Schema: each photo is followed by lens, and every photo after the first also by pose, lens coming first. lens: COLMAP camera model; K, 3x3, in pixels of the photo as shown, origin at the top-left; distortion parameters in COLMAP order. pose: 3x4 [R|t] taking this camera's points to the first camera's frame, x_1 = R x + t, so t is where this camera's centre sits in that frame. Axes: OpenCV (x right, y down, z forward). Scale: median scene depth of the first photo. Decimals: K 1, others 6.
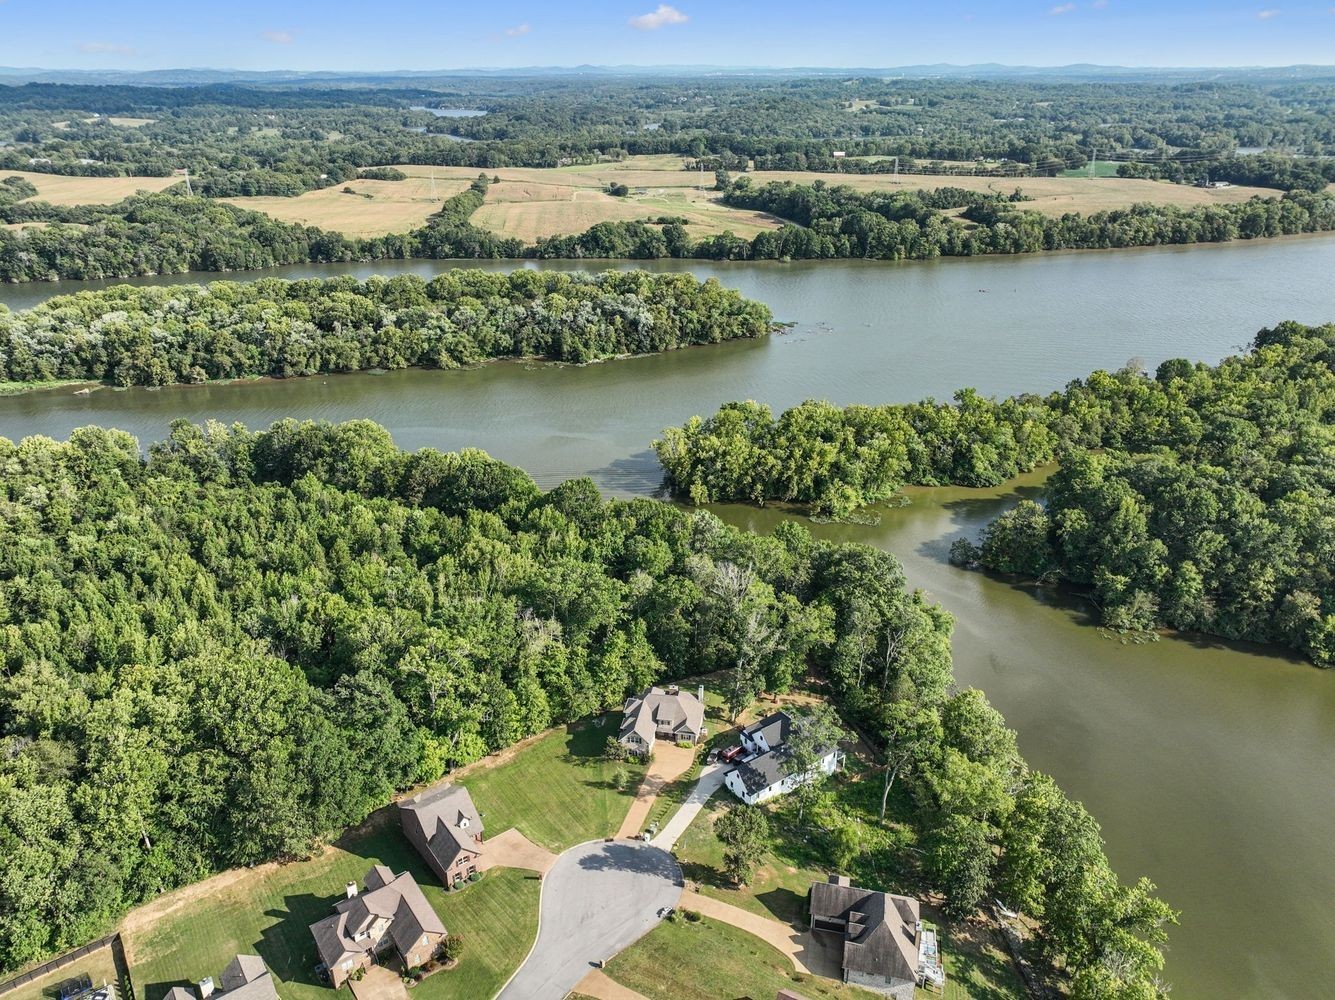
lens RADIAL K [[967.9, 0, 669.5], [0, 967.9, 502.2], [0, 0, 1]] dist [0.008889, 0.001545]
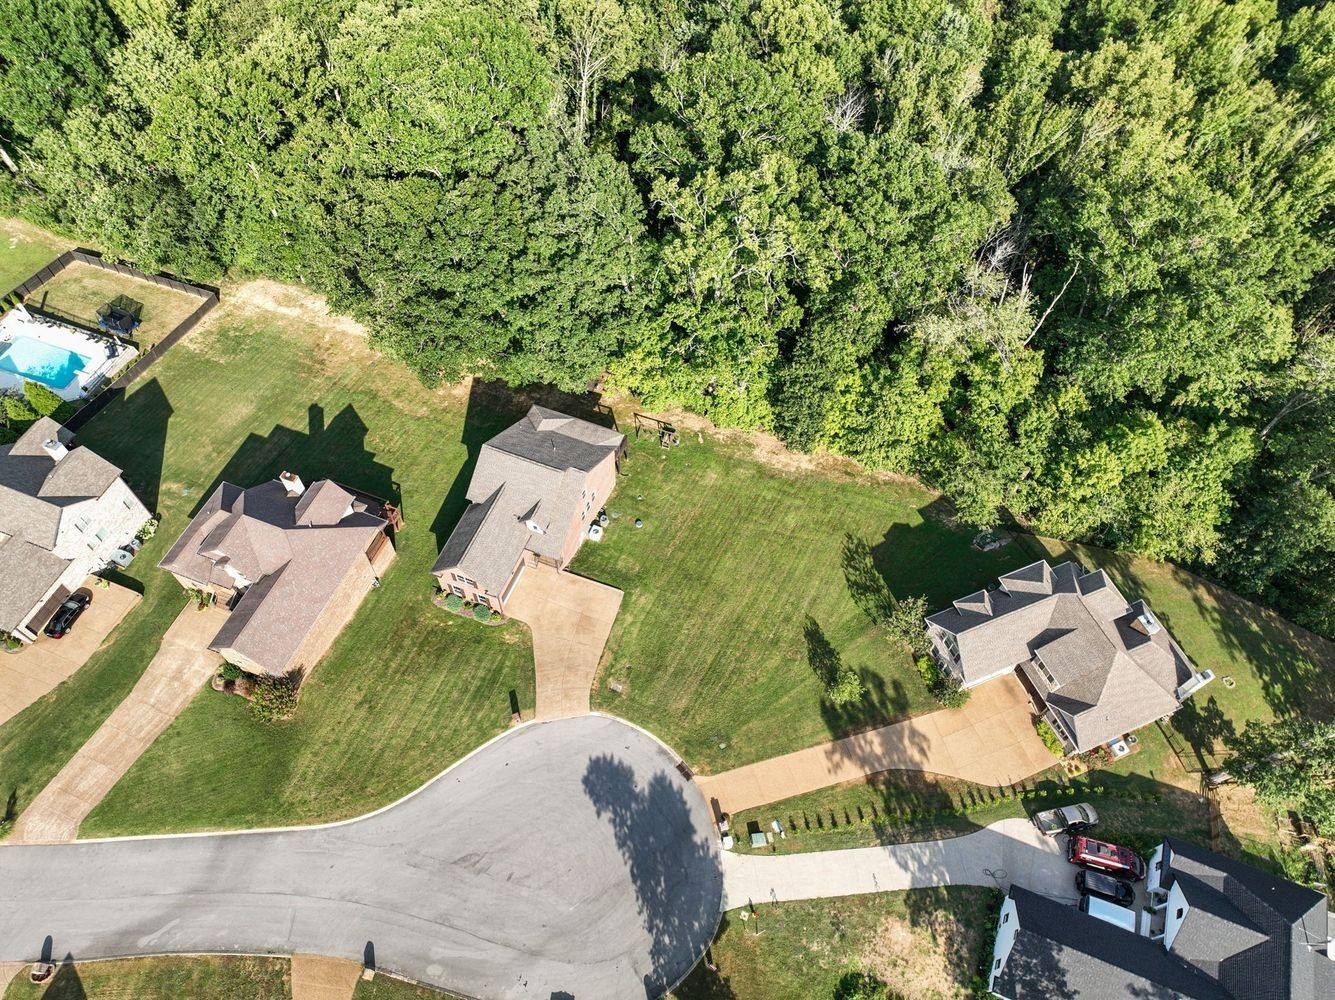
lens RADIAL K [[950.6, 0, 665.0], [0, 950.6, 503.7], [0, 0, 1]] dist [-0.002062, 0.022421]
pose [[0.538889, 0.713144, -0.448357, 0.024320], [-0.364008, 0.677134, 0.639522, -0.014938], [0.759669, -0.181426, 0.624491, 0.385715]]
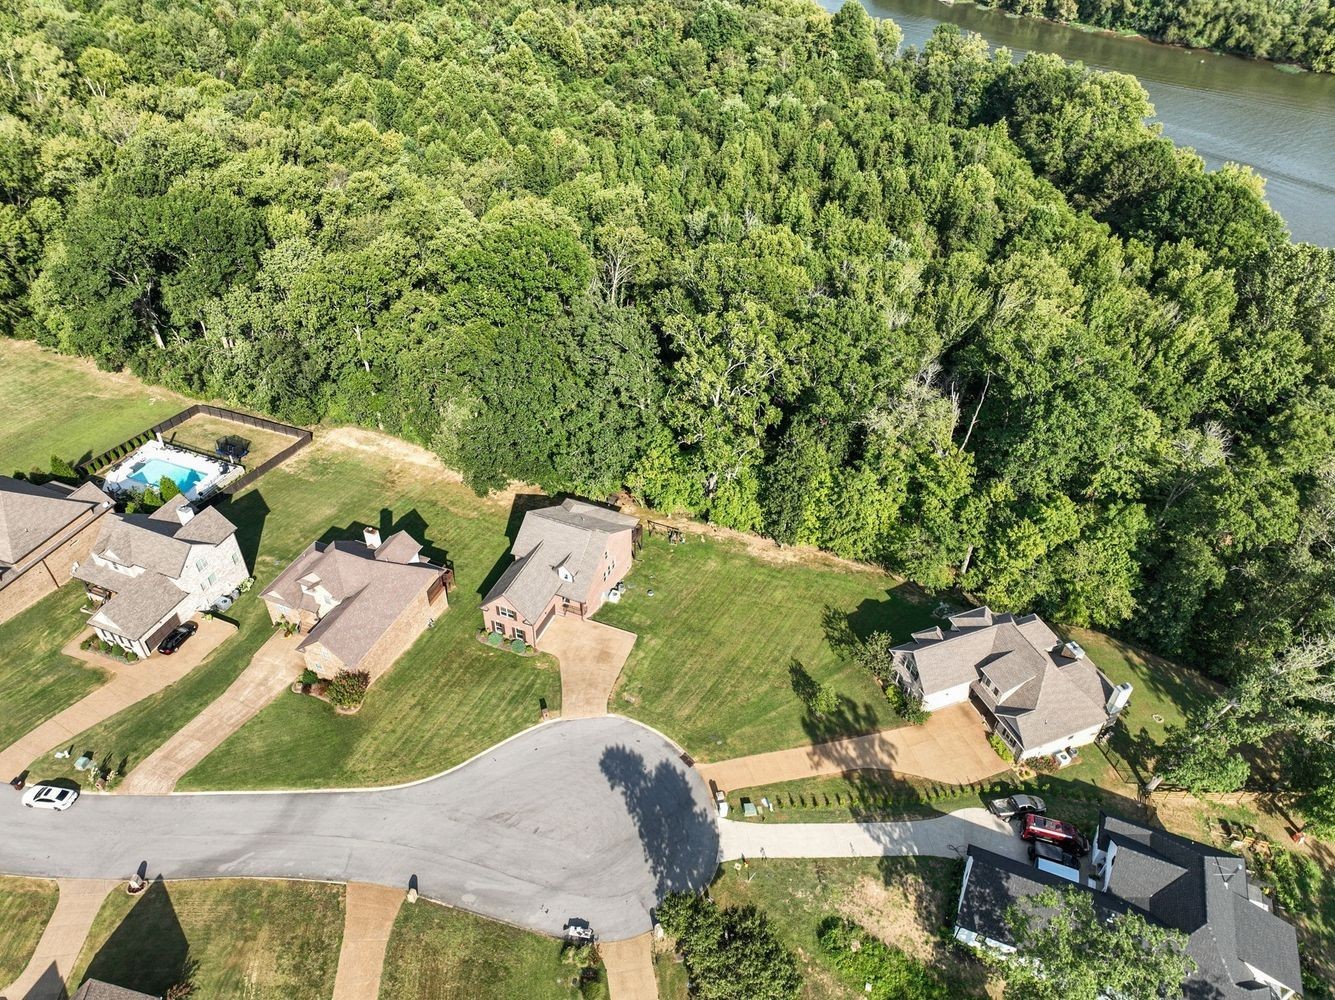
lens RADIAL K [[952.1, 0, 664.3], [0, 952.1, 501.3], [0, 0, 1]] dist [0.005907, 0.005051]
pose [[0.525861, 0.551265, -0.647747, 0.105118], [-0.366632, 0.834073, 0.412194, 0.005113], [0.767496, 0.020728, 0.640718, 0.339422]]
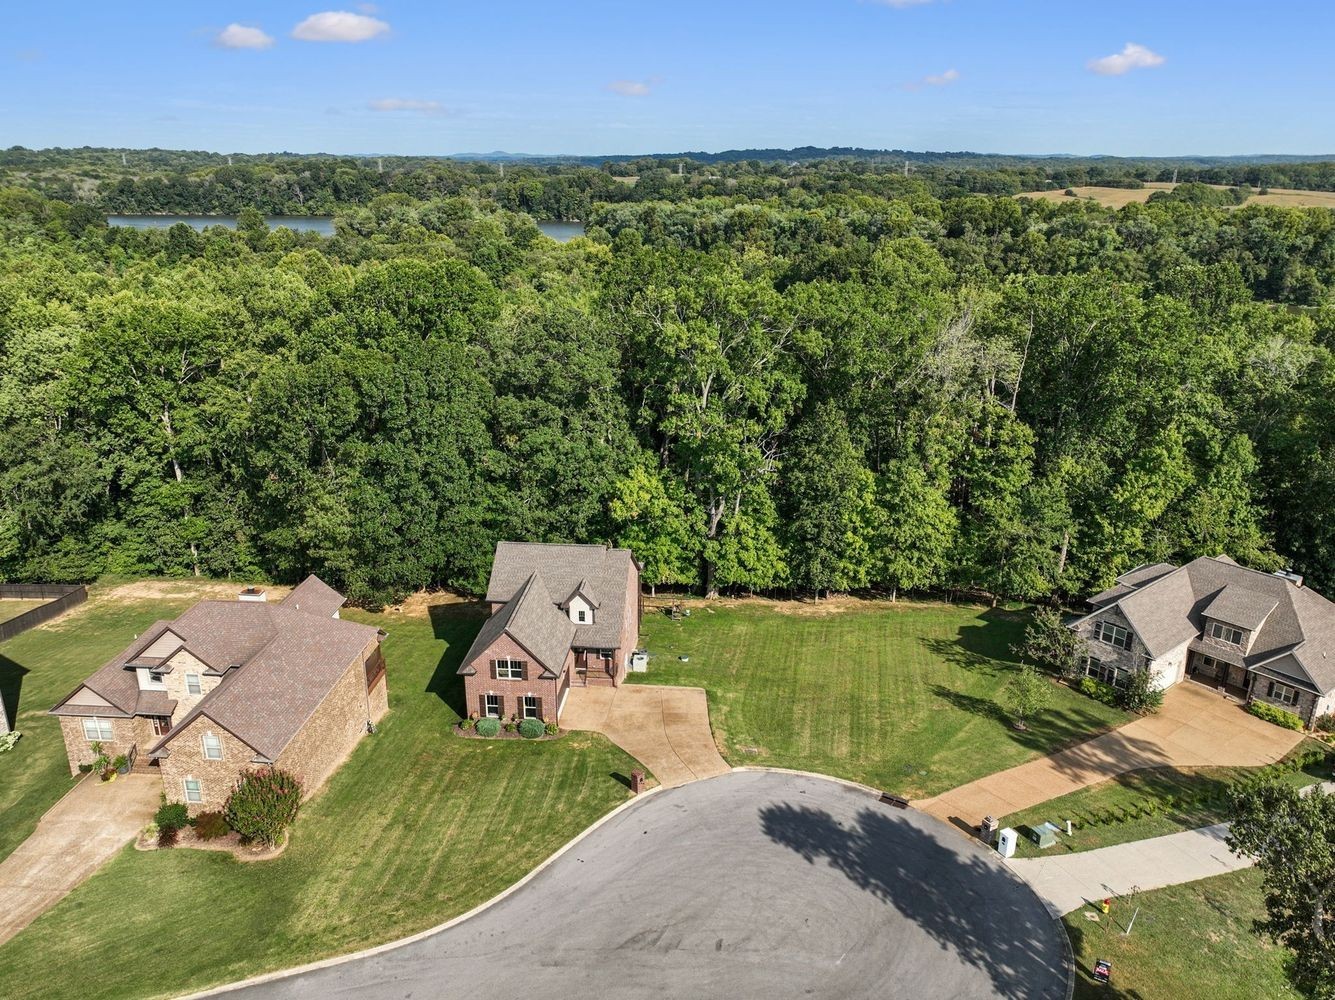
lens RADIAL K [[981.6, 0, 665.1], [0, 981.6, 504.9], [0, 0, 1]] dist [0.005318, 0.006710]
pose [[0.754206, 0.219268, -0.618947, 0.032225], [-0.271292, 0.962441, 0.010377, 0.143250], [0.597975, 0.160089, 0.785364, 0.360512]]
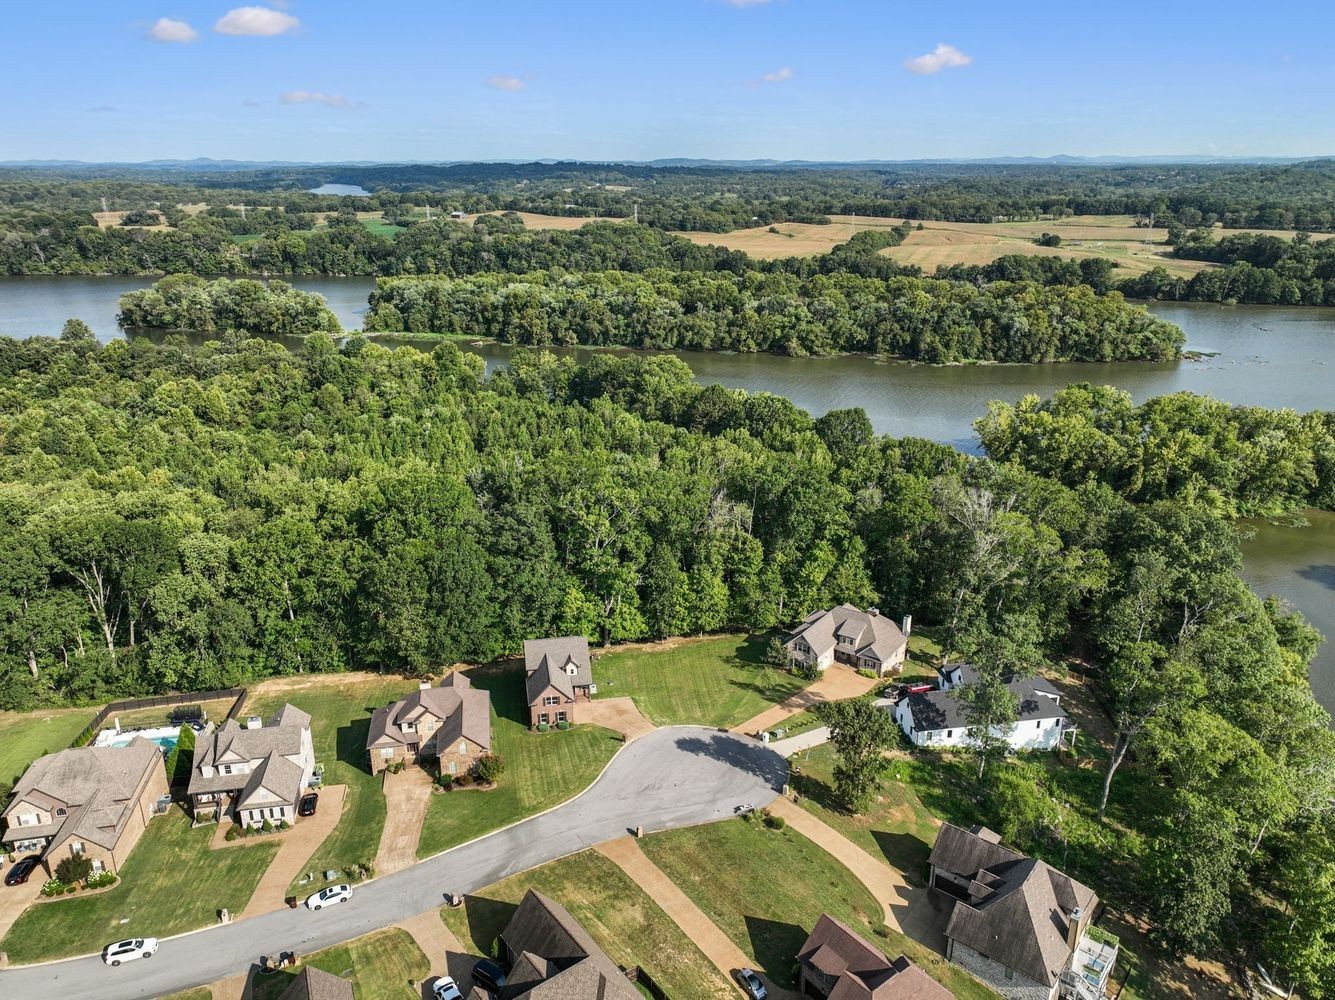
lens RADIAL K [[967.9, 0, 669.5], [0, 967.9, 502.2], [0, 0, 1]] dist [0.008889, 0.001545]
pose [[0.902659, 0.142544, -0.406063, 0.106696], [-0.175945, 0.983328, -0.045930, 0.108036], [0.392746, 0.112904, 0.912690, 0.112826]]
